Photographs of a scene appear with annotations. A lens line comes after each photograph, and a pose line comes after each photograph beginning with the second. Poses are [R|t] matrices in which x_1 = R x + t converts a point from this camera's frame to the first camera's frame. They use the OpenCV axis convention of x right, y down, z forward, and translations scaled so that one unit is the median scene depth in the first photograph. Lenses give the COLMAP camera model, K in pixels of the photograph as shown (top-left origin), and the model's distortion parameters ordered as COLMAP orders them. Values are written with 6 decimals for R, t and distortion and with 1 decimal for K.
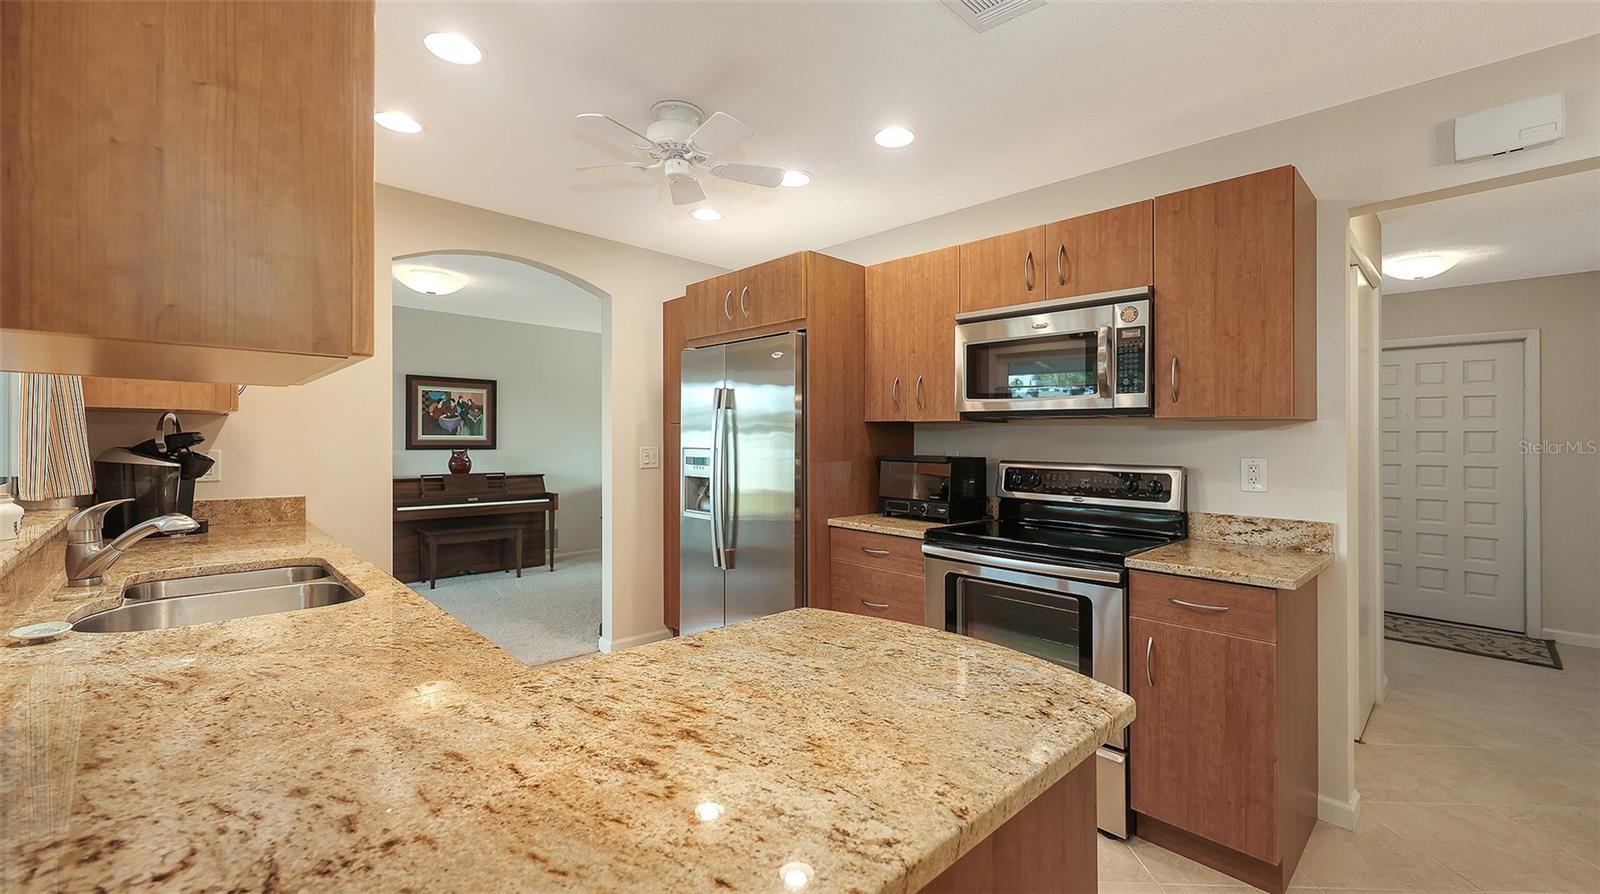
lens RADIAL K [[641.9, 0, 793.0], [0, 641.9, 428.9], [0, 0, 1]] dist [0.000741, 0.000167]
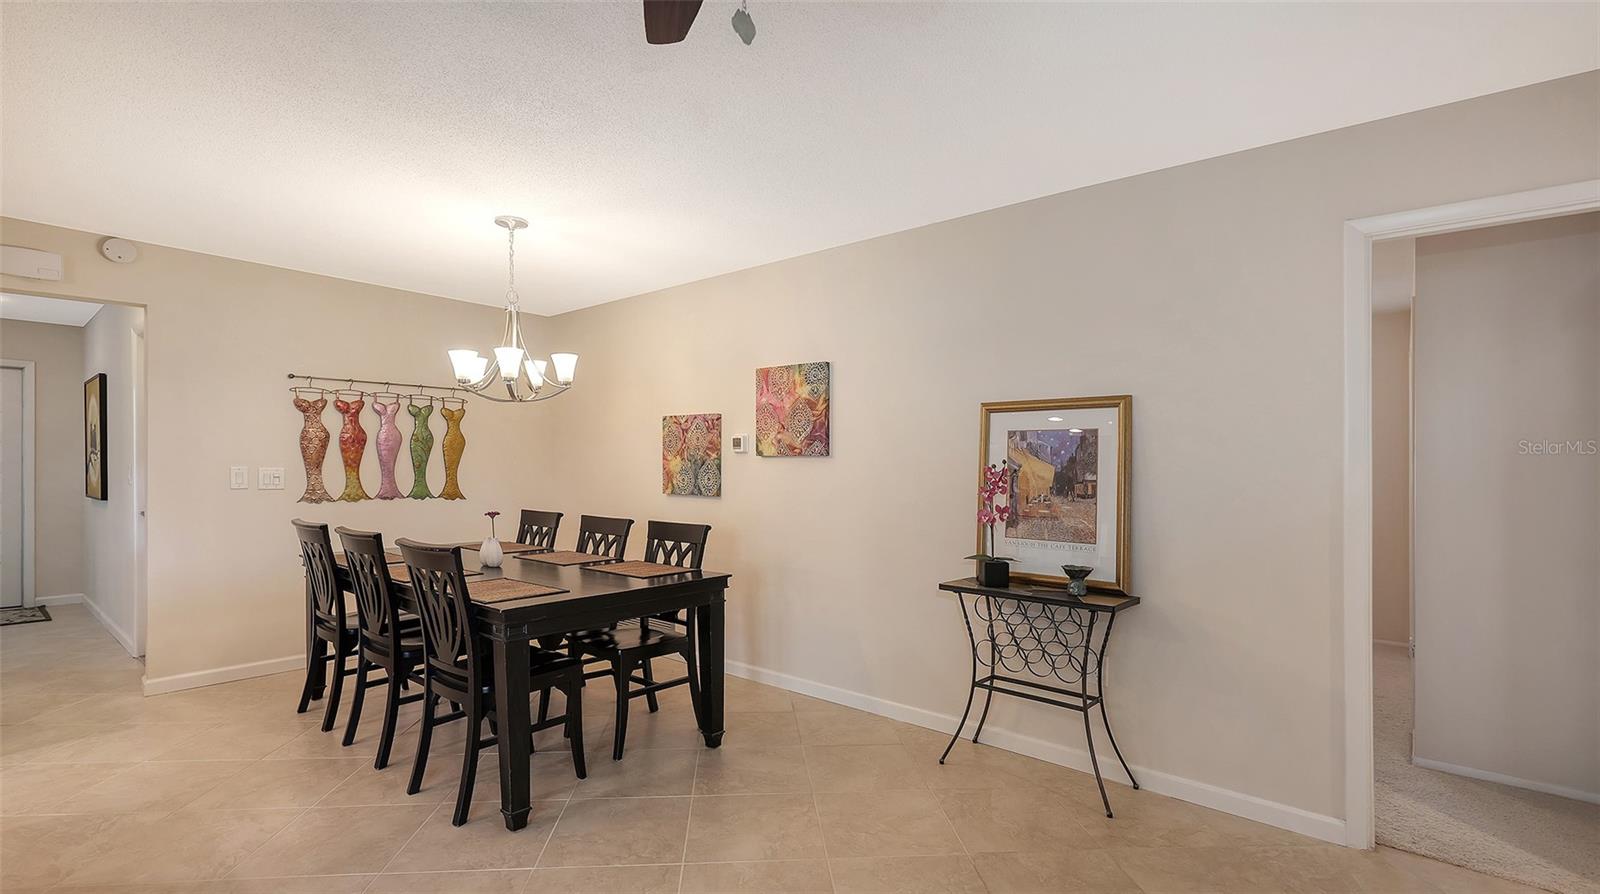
lens RADIAL K [[727.6, 0, 798.9], [0, 727.6, 466.4], [0, 0, 1]] dist [0.001302, 0.000306]
pose [[-0.110785, -0.018483, 0.993673, -0.691071], [-0.023236, 0.999602, 0.016003, -0.014724], [-0.993573, -0.021316, -0.111170, -0.537719]]
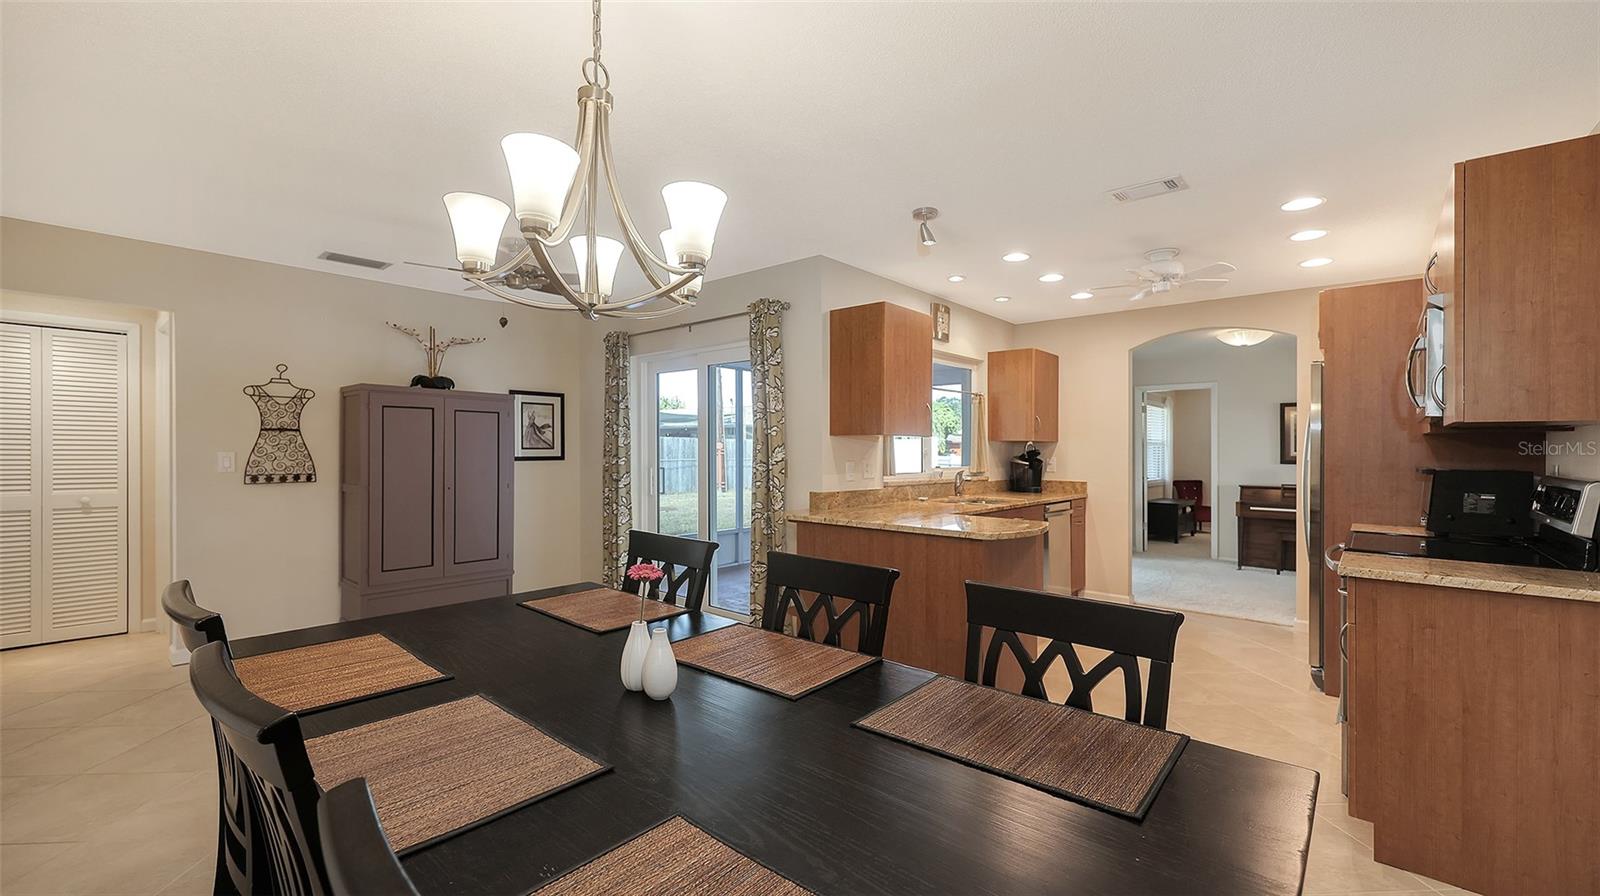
lens RADIAL K [[651.4, 0, 807.6], [0, 651.4, 450.2], [0, 0, 1]] dist [0.002036, -0.000017]
pose [[0.099867, -0.010207, -0.994948, 1.224468], [0.012328, 0.999883, -0.009021, 0.013754], [0.994924, -0.011365, 0.099981, -0.080769]]
